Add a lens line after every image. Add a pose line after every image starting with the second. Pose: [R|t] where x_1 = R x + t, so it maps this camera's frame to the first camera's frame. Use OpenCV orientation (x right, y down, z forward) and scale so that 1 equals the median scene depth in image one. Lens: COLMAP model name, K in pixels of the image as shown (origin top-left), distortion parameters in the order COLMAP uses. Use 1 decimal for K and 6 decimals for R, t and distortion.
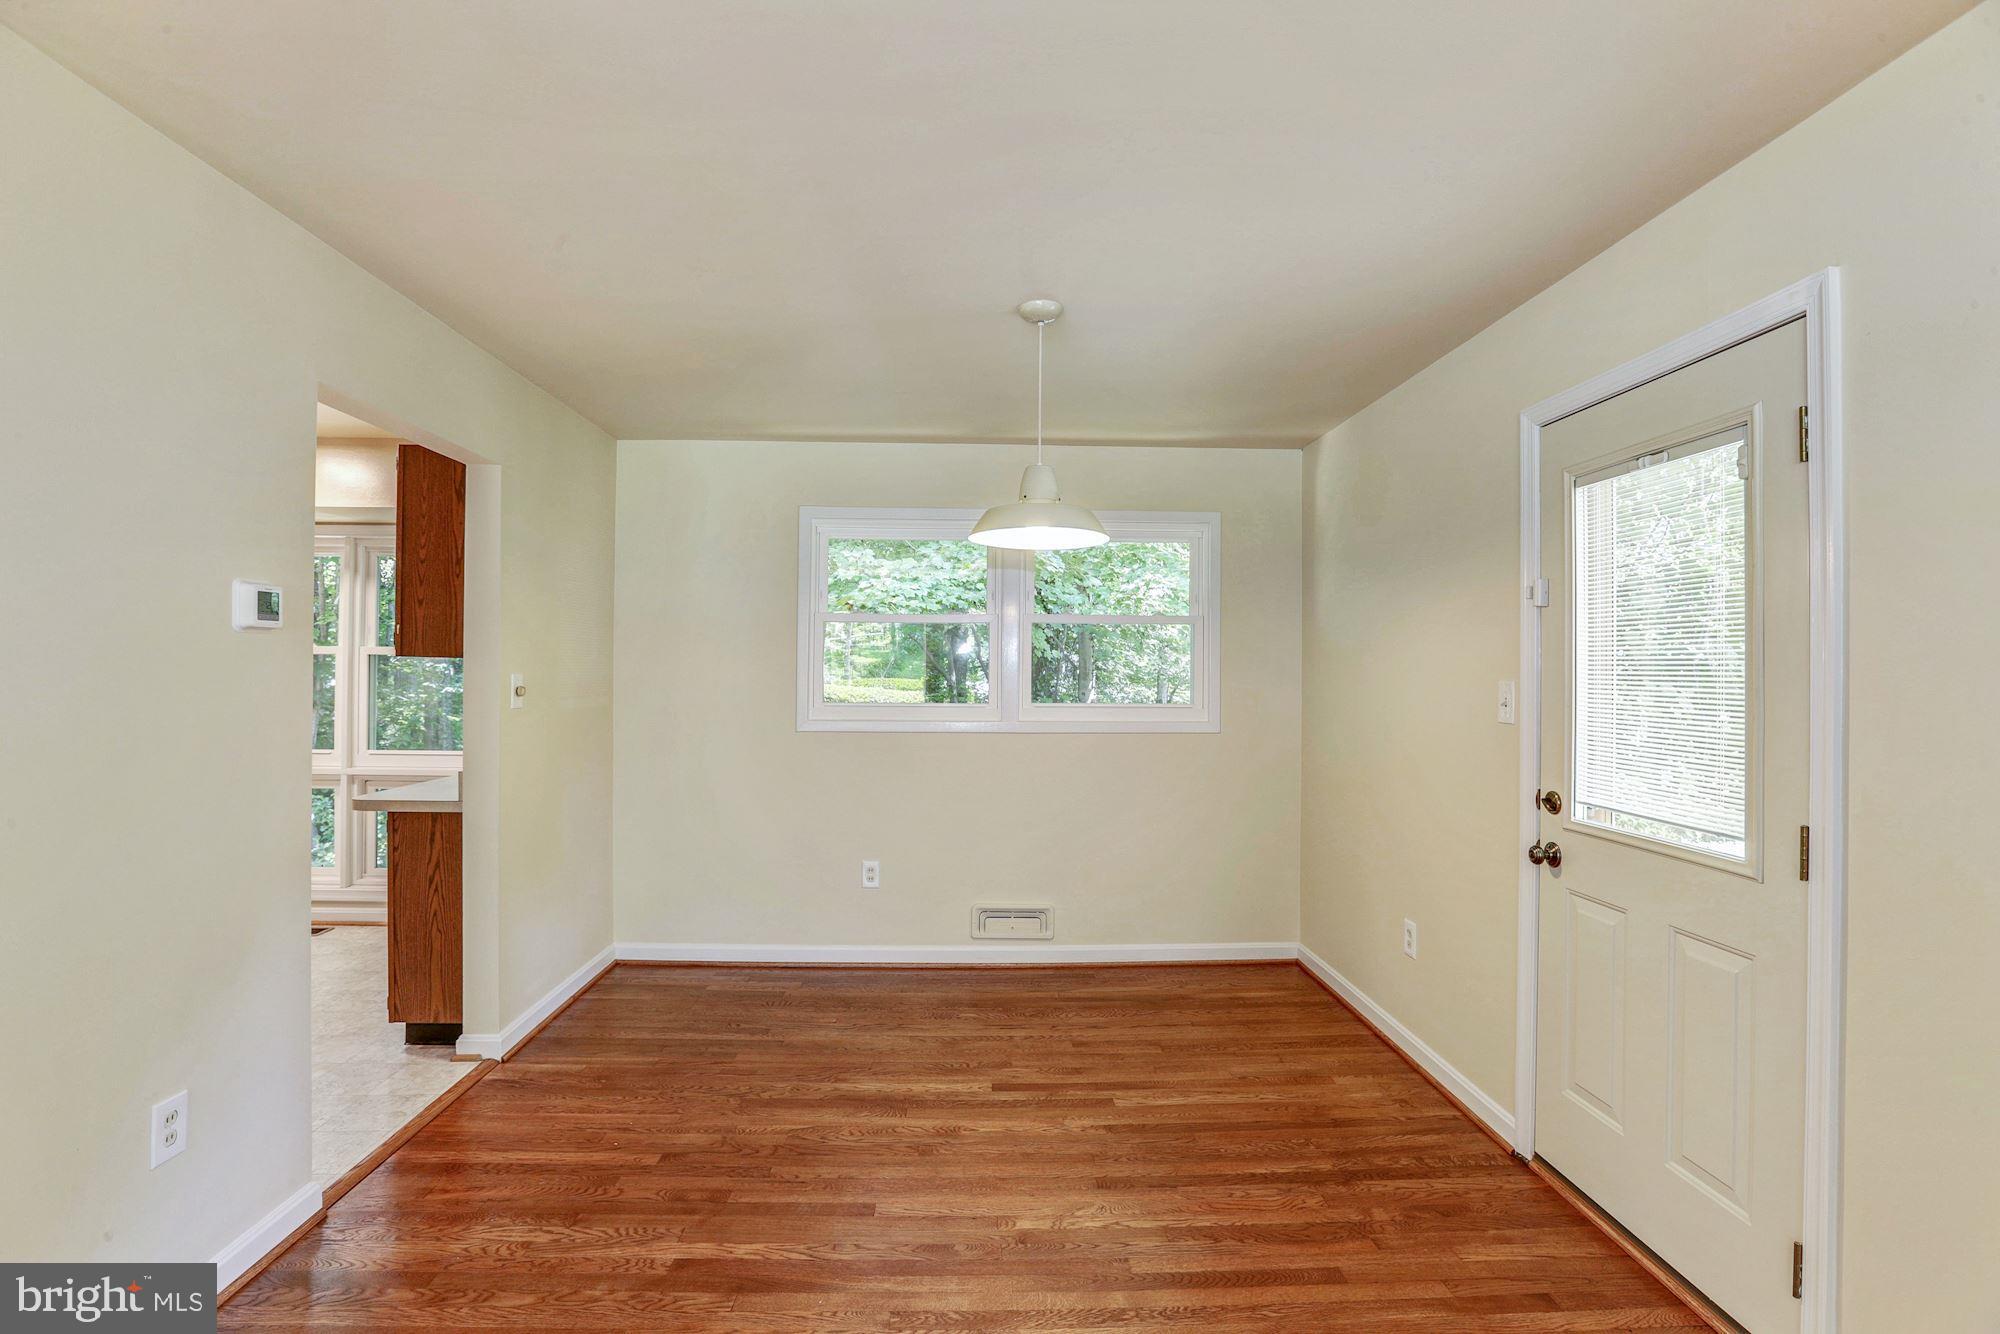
lens RADIAL K [[893.9, 0, 993.3], [0, 893.9, 672.4], [0, 0, 1]] dist [-0.029937, 0.002116]
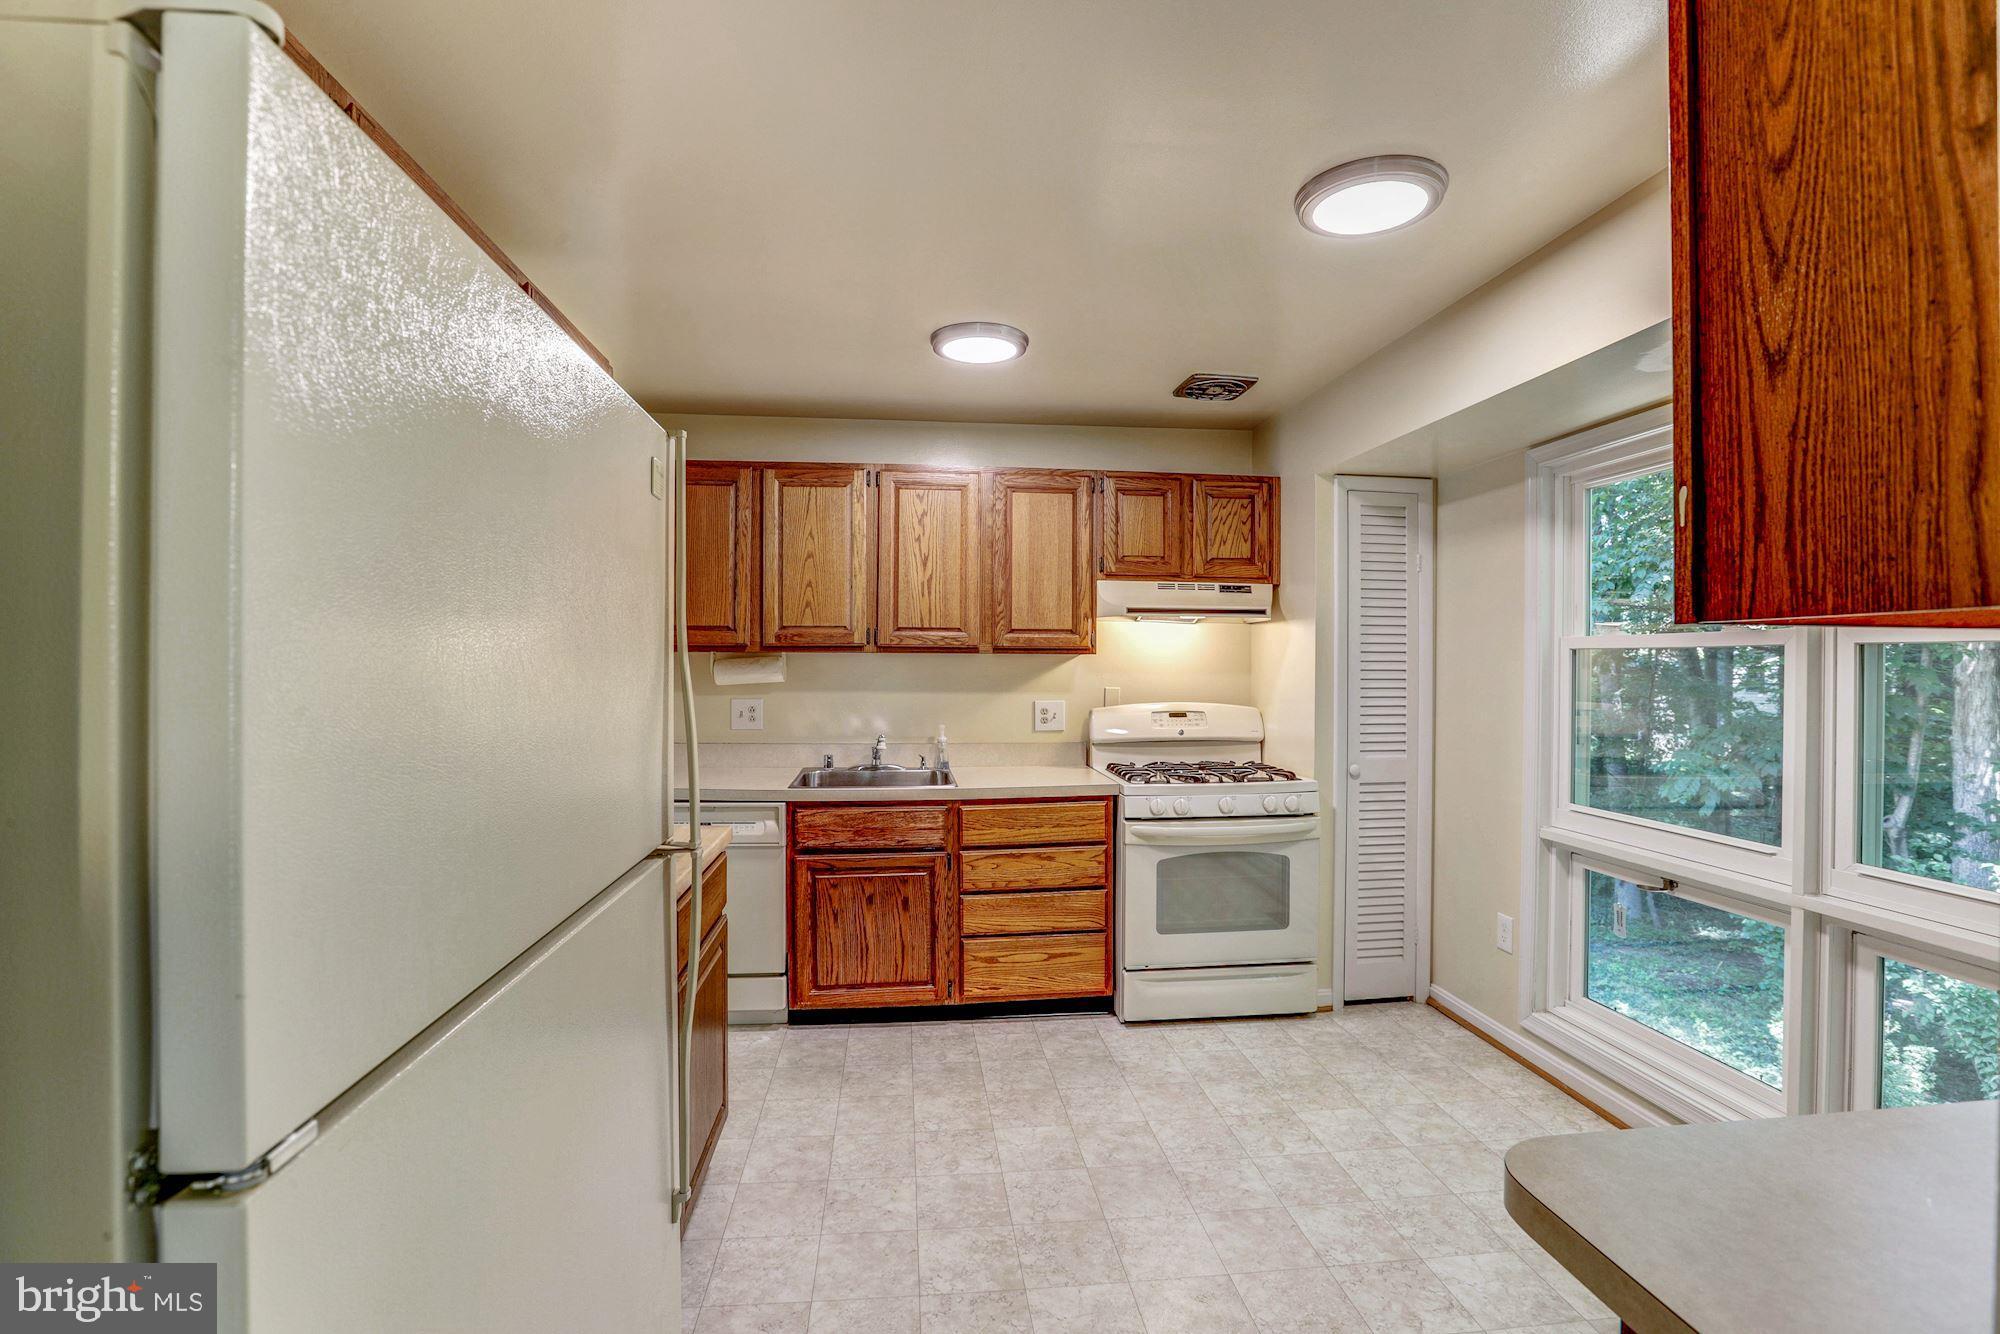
lens RADIAL K [[893.9, 0, 993.2], [0, 893.9, 664.4], [0, 0, 1]] dist [-0.029937, 0.002116]
pose [[0.058324, -0.004667, -0.998287, -0.318711], [-0.002537, 0.999985, -0.004823, -0.004335], [0.998295, 0.002814, 0.058311, 0.563381]]
